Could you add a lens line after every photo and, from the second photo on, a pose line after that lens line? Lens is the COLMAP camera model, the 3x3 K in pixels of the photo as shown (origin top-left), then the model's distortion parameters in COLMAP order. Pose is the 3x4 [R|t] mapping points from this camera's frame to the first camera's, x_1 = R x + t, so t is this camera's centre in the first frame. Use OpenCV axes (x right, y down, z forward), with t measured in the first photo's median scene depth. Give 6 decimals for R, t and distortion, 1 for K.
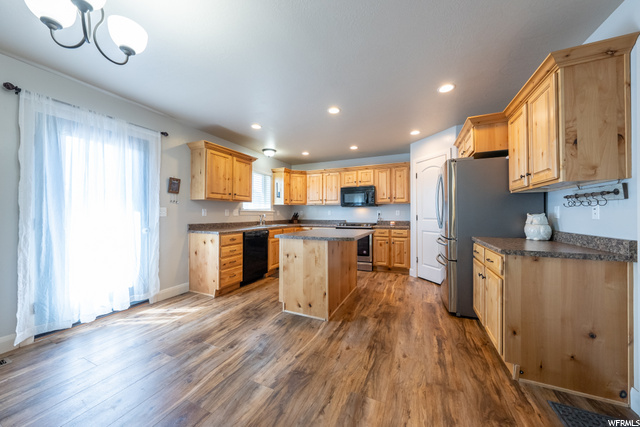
lens RADIAL K [[221.4, 0, 319.4], [0, 221.4, 210.6], [0, 0, 1]] dist [-0.001524, -0.000137]
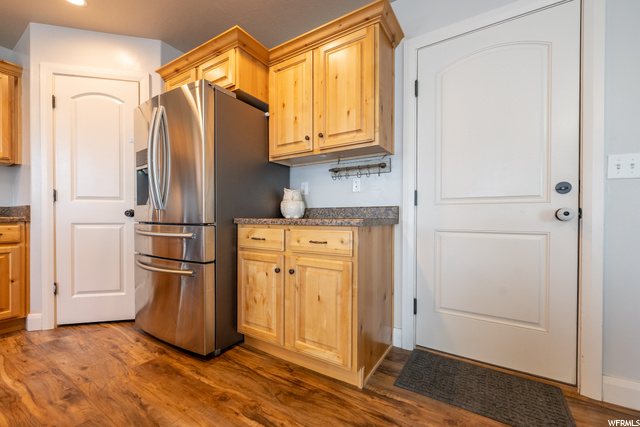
lens RADIAL K [[263.0, 0, 318.5], [0, 263.0, 218.3], [0, 0, 1]] dist [-0.000089, 0.000052]
pose [[0.135779, -0.002901, 0.990735, -0.018808], [-0.017732, 0.999828, 0.005358, 0.072065], [-0.990581, -0.018295, 0.135704, 0.438745]]
